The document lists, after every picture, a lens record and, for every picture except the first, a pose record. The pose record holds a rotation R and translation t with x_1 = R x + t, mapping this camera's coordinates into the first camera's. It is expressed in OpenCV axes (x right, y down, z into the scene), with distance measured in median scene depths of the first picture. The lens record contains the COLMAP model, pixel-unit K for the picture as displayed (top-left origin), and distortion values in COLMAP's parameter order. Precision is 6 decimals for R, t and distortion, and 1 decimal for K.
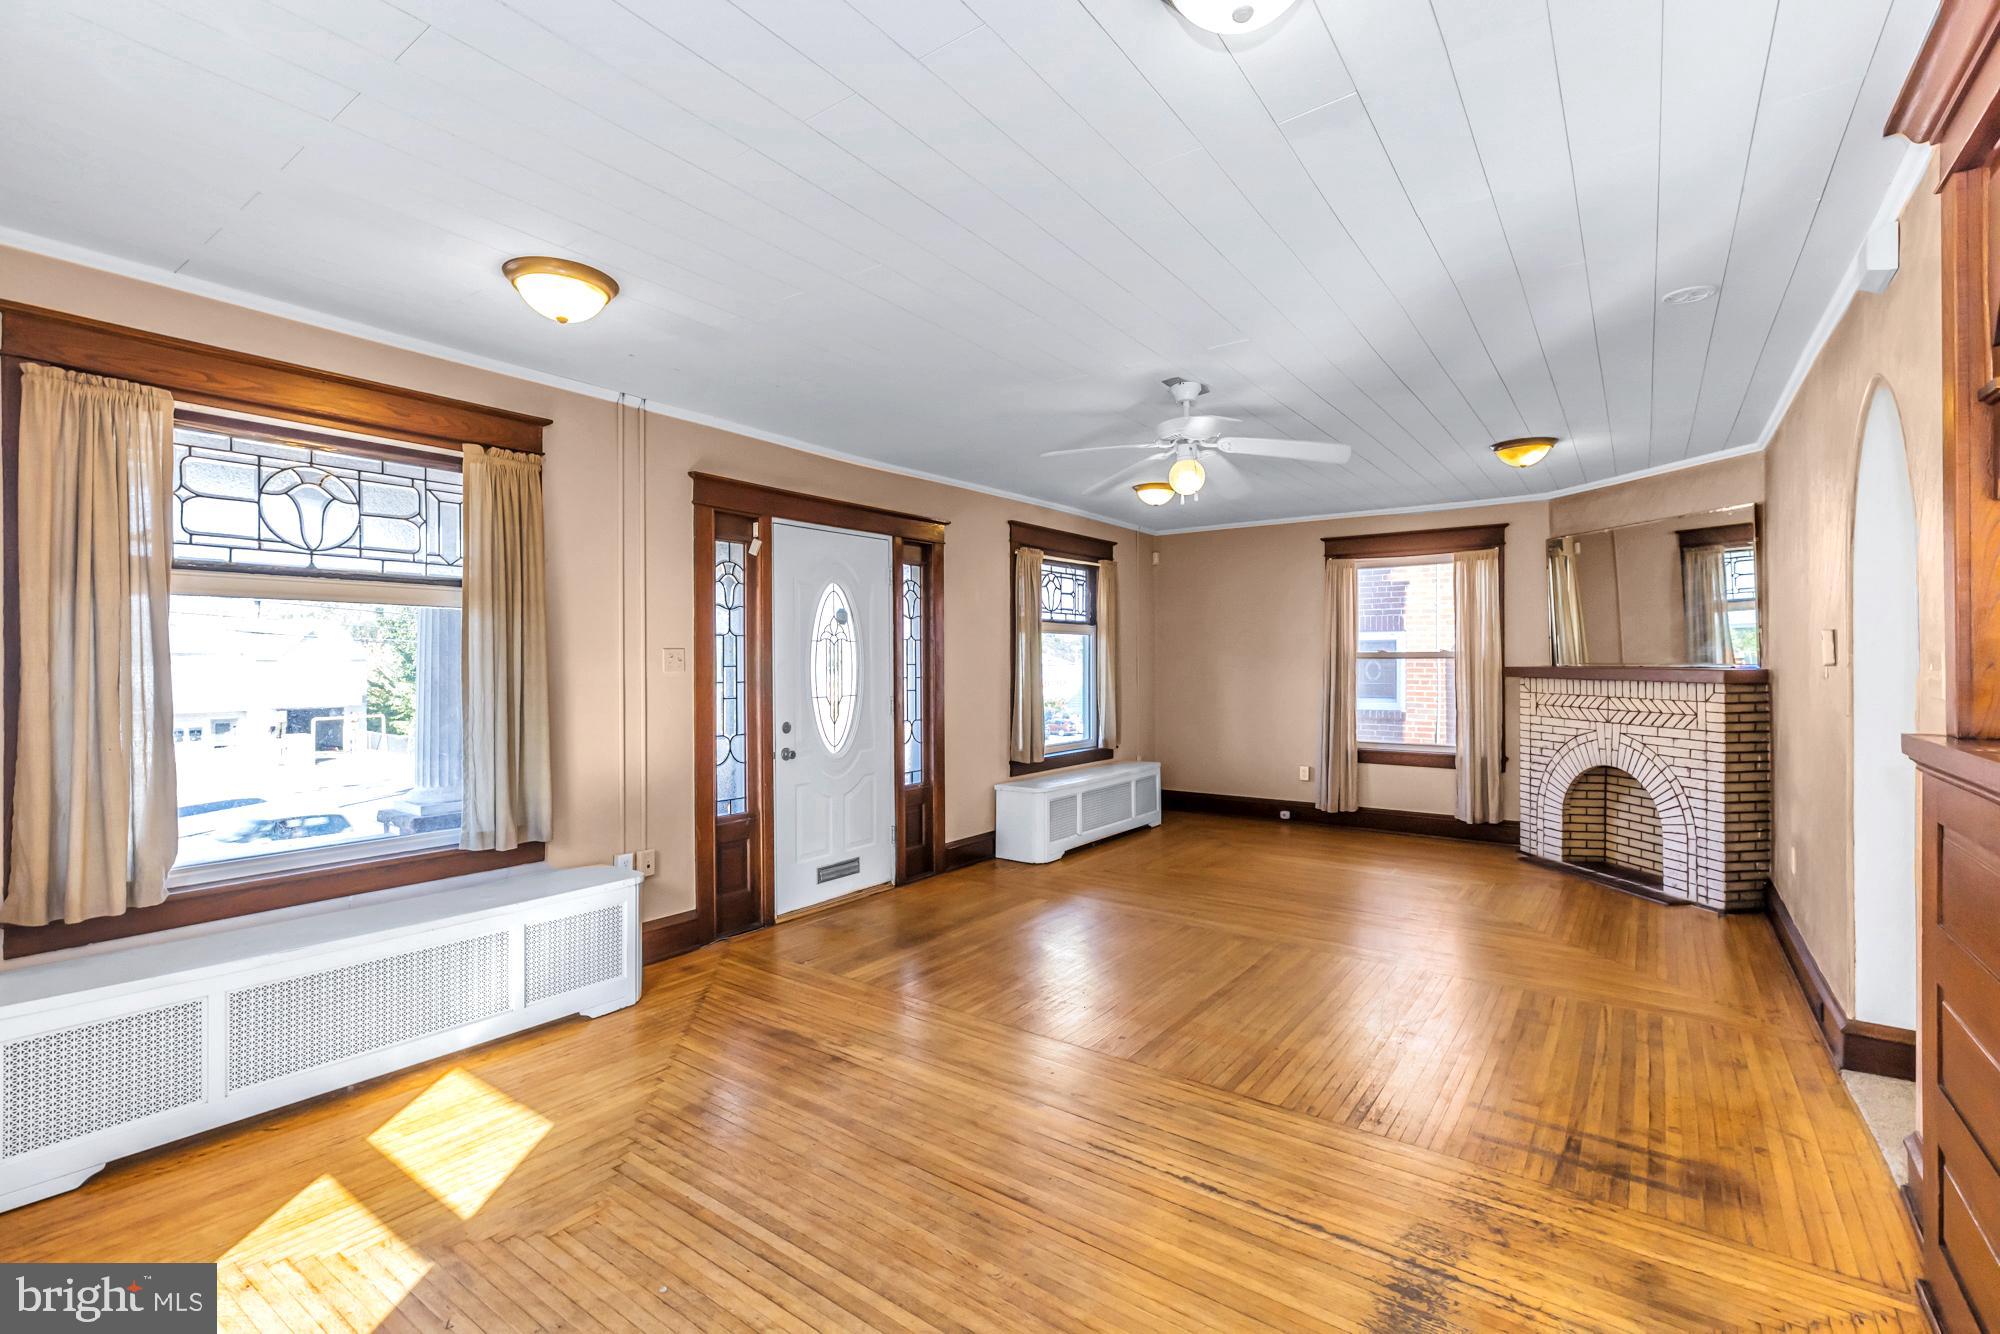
lens RADIAL K [[891.0, 0, 996.7], [0, 891.0, 664.7], [0, 0, 1]] dist [-0.000634, -0.000143]
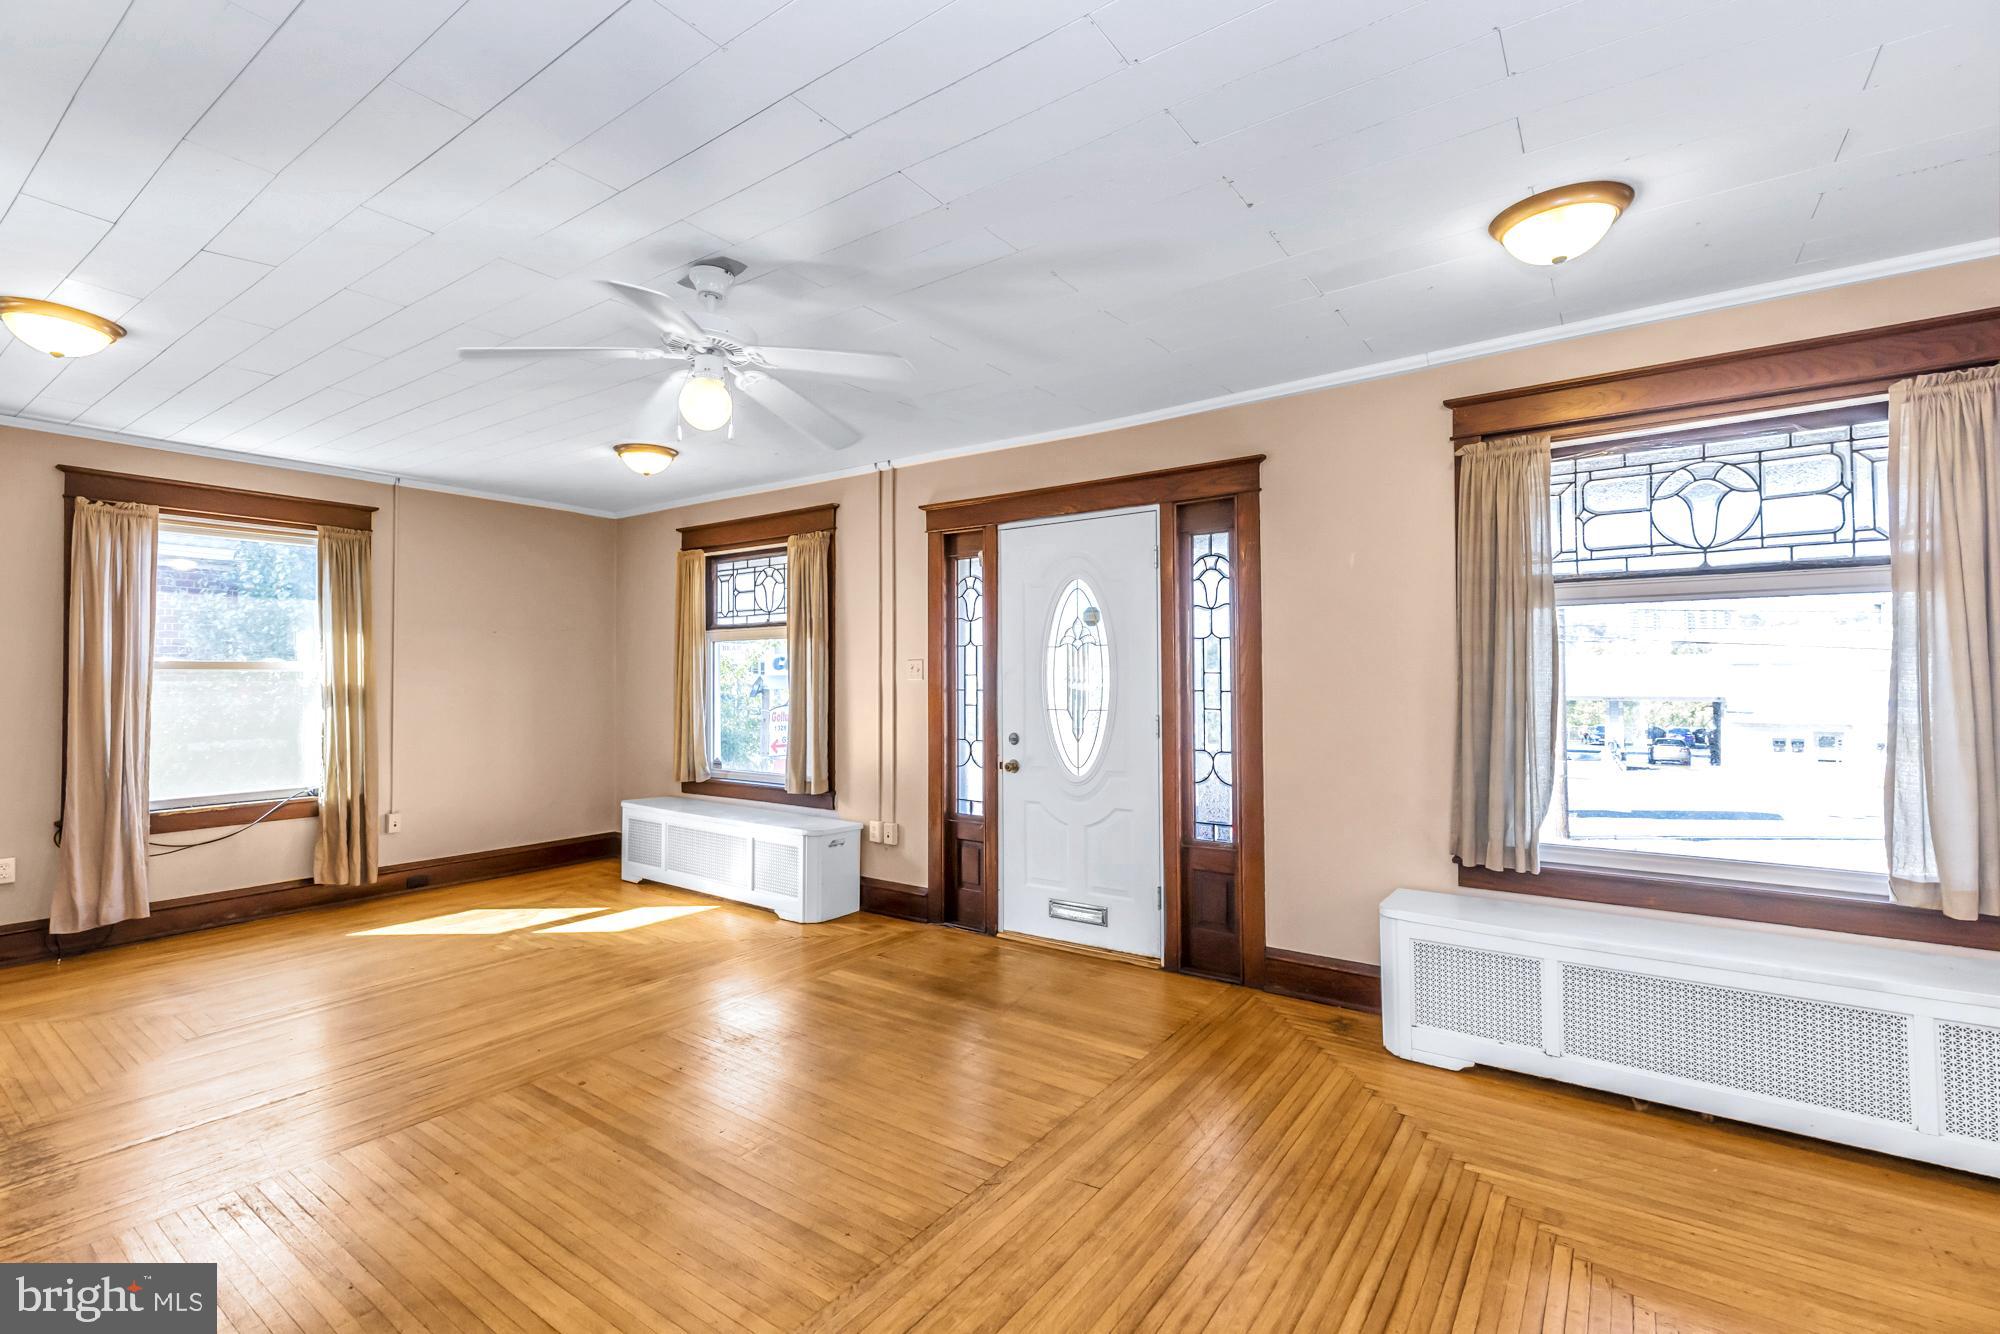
lens RADIAL K [[886.1, 0, 990.8], [0, 886.1, 661.9], [0, 0, 1]] dist [0.003771, 0.000520]
pose [[0.010261, -0.010141, -0.999896, 0.673569], [0.003777, 0.999942, -0.010103, -0.002561], [0.999940, -0.003673, 0.010298, 0.897937]]
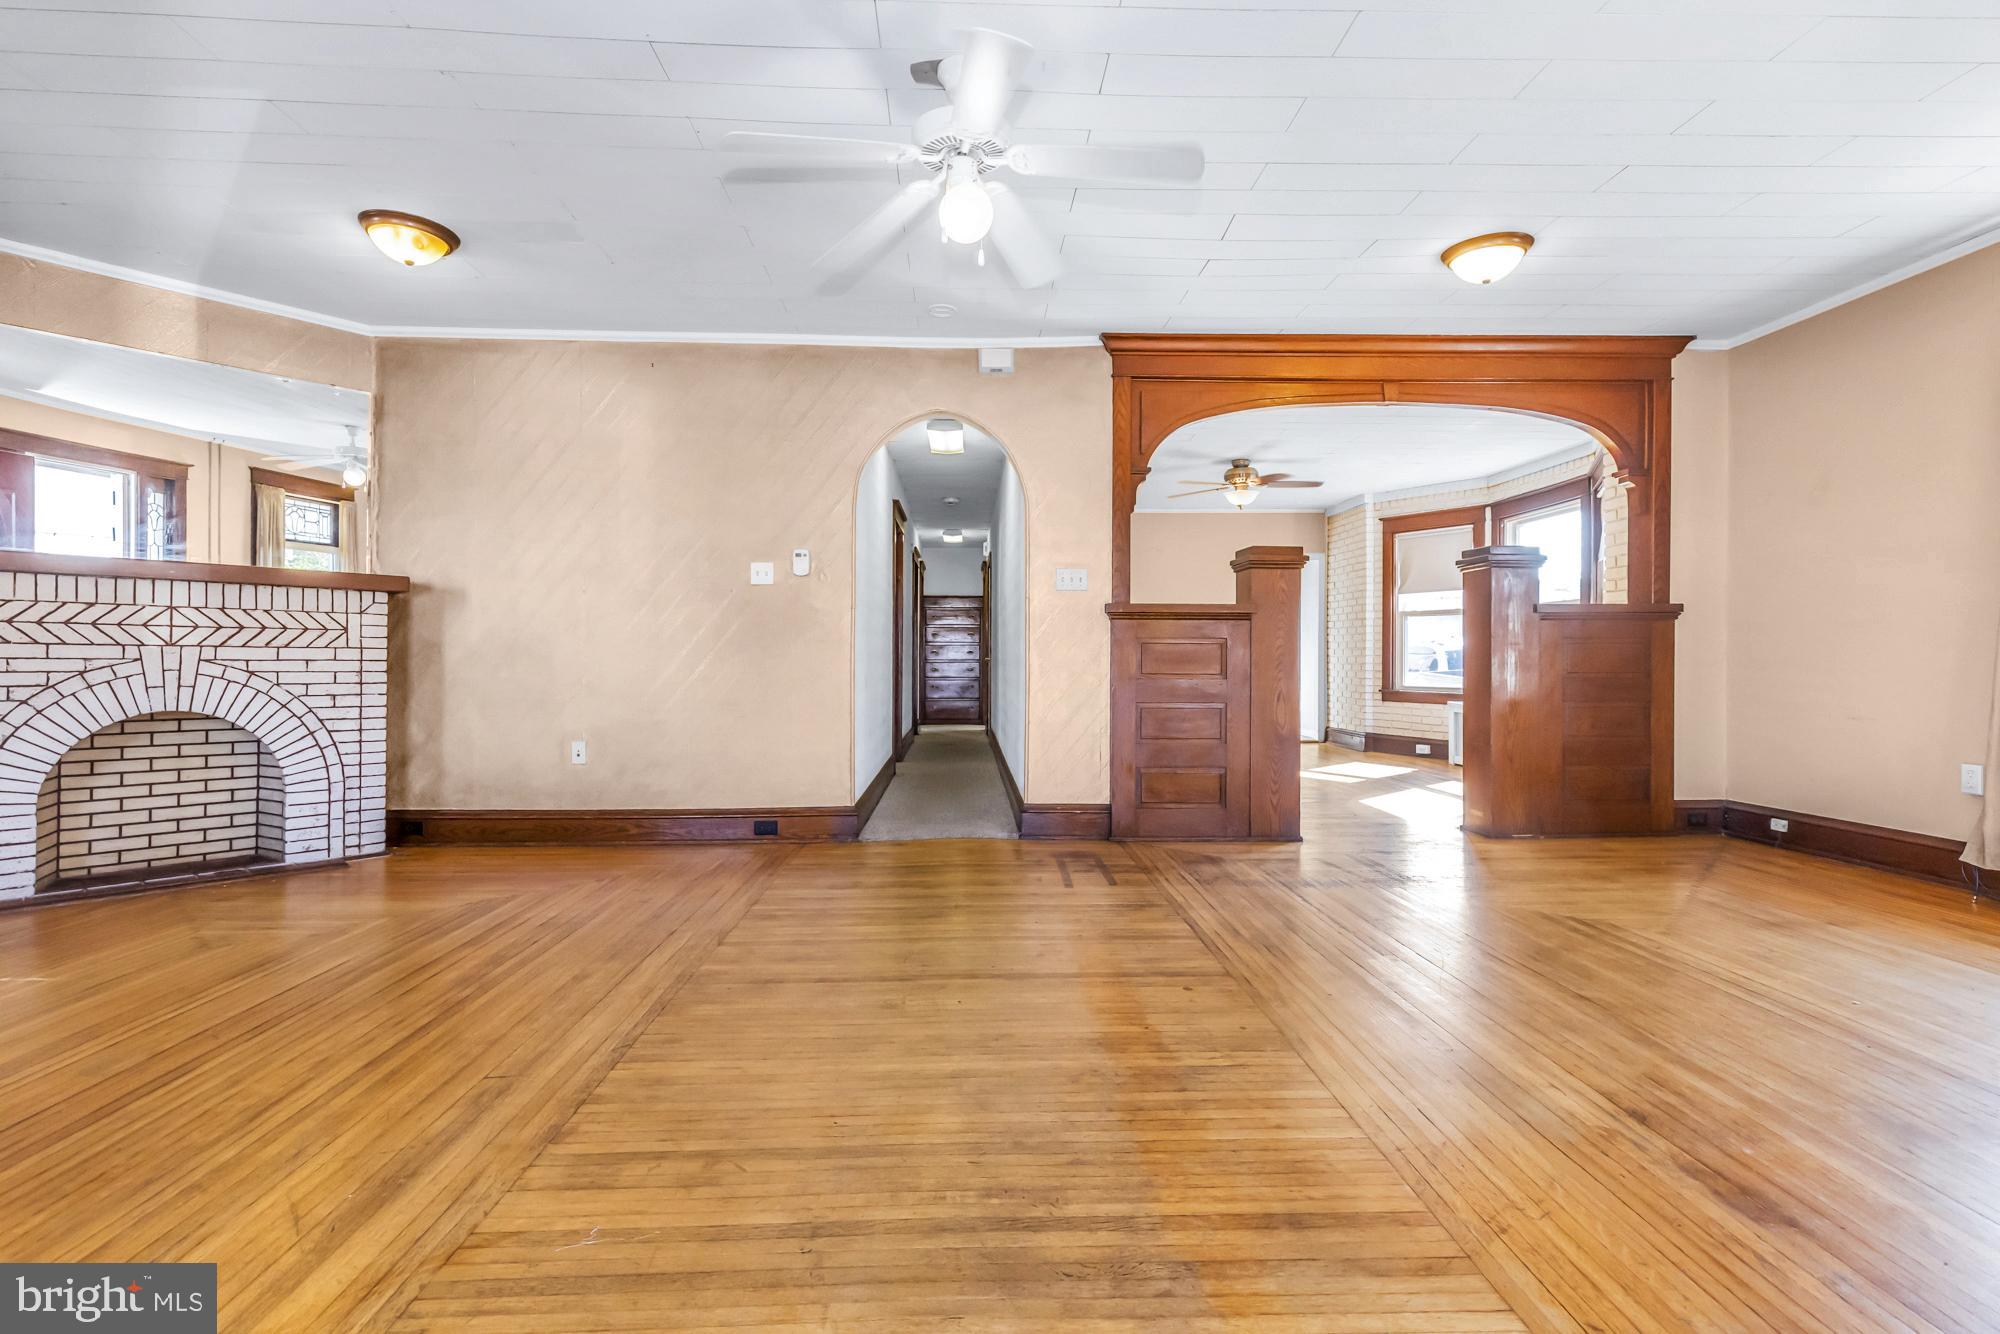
lens RADIAL K [[886.1, 0, 990.8], [0, 886.1, 661.9], [0, 0, 1]] dist [0.003771, 0.000520]
pose [[-0.620347, 0.000949, 0.784327, -0.226710], [0.003305, 0.999994, 0.001404, 0.085687], [-0.784321, 0.003463, -0.620346, 1.023351]]
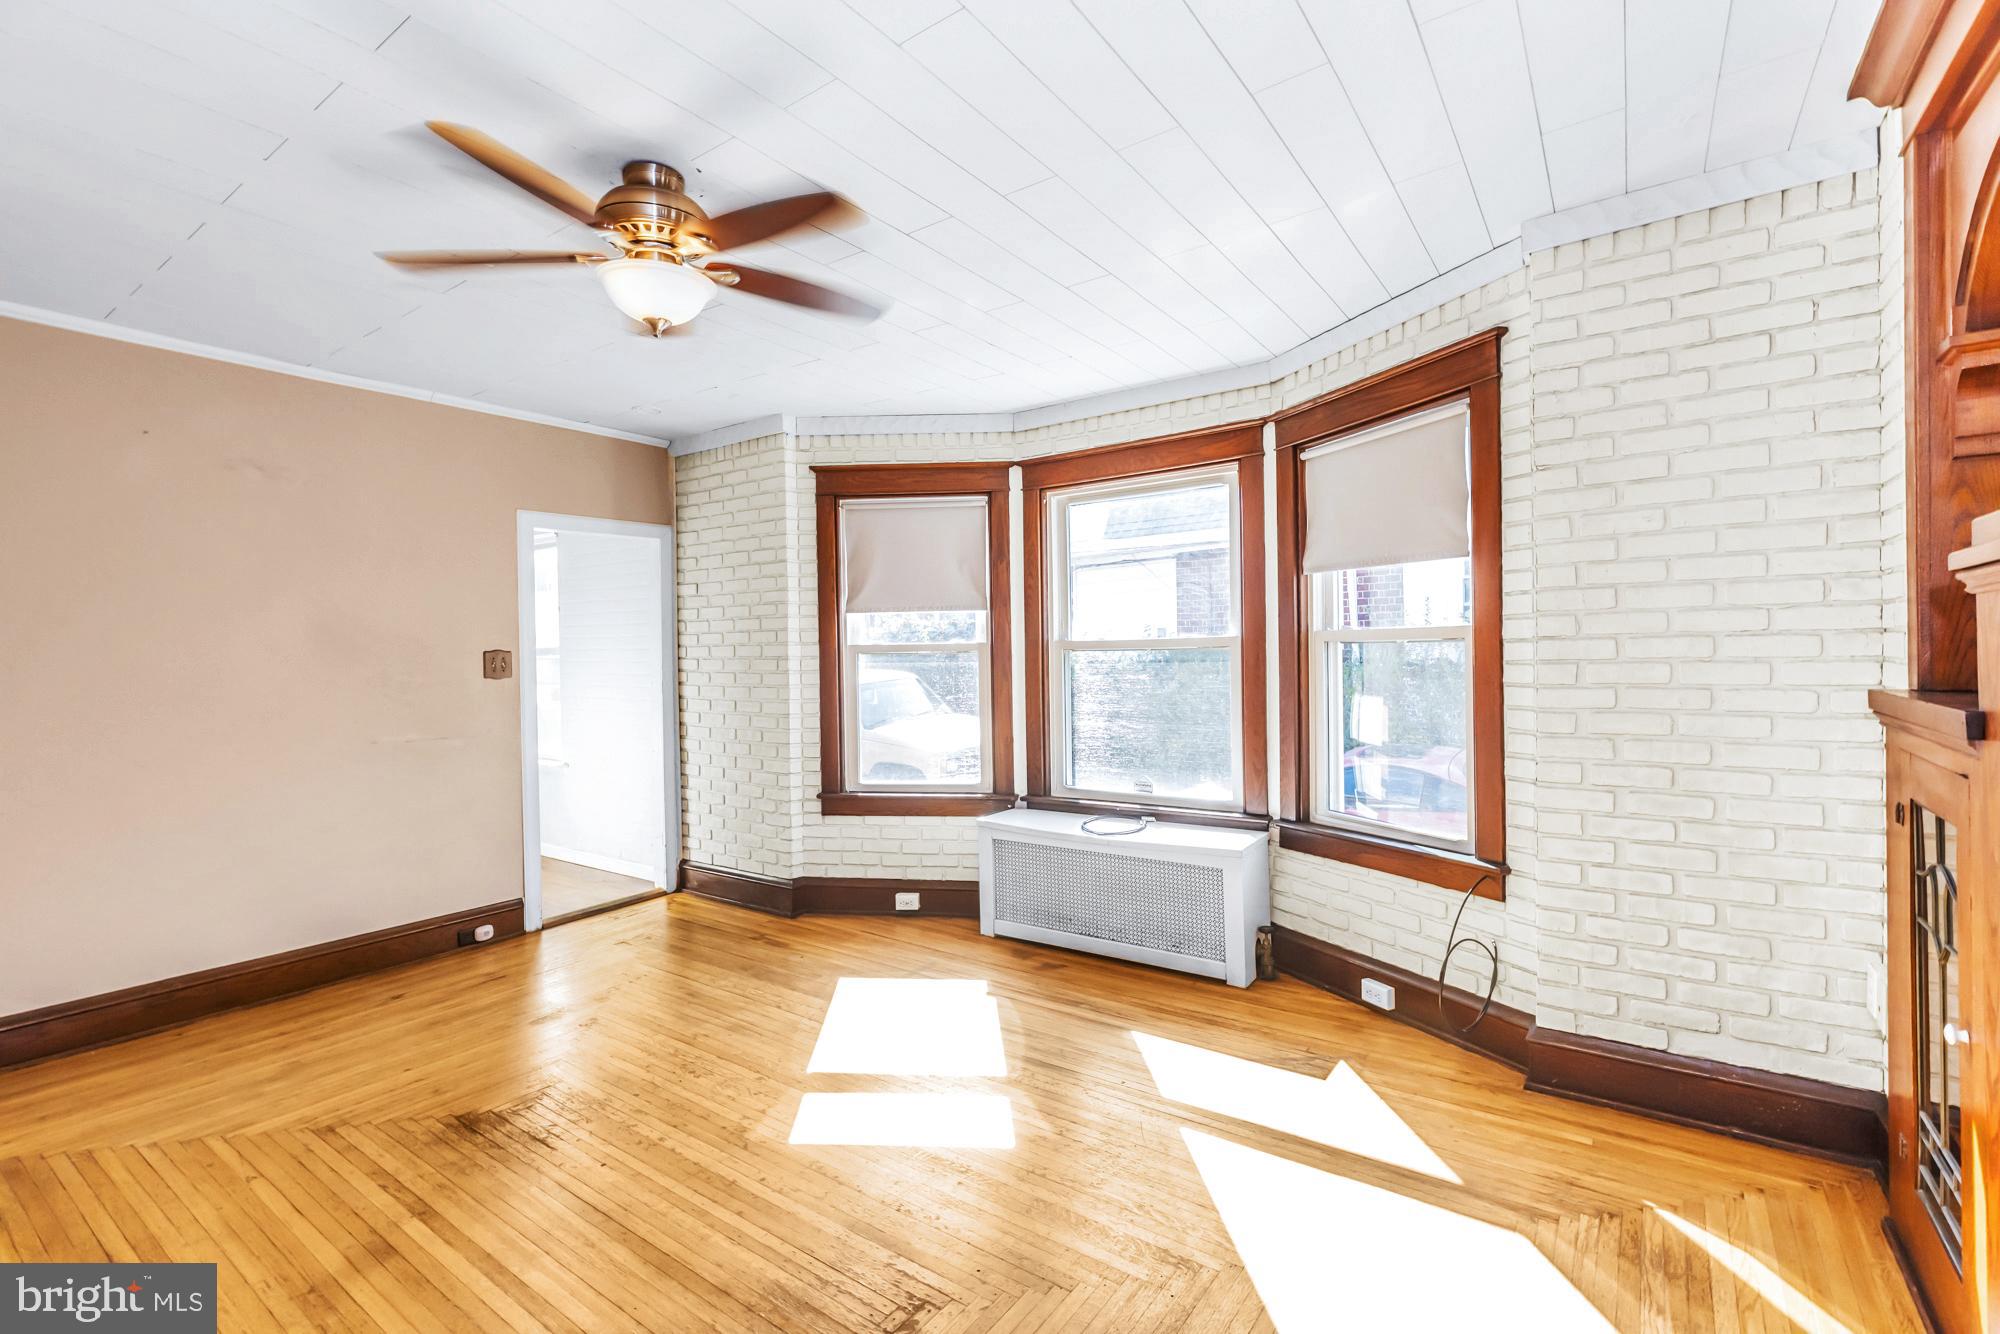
lens RADIAL K [[891.0, 0, 996.7], [0, 891.0, 664.7], [0, 0, 1]] dist [-0.000634, -0.000143]
pose [[-0.999717, 0.020837, -0.011445, 0.486870], [0.020714, 0.999727, 0.010816, 0.006717], [0.011667, 0.010576, -0.999876, 0.262420]]
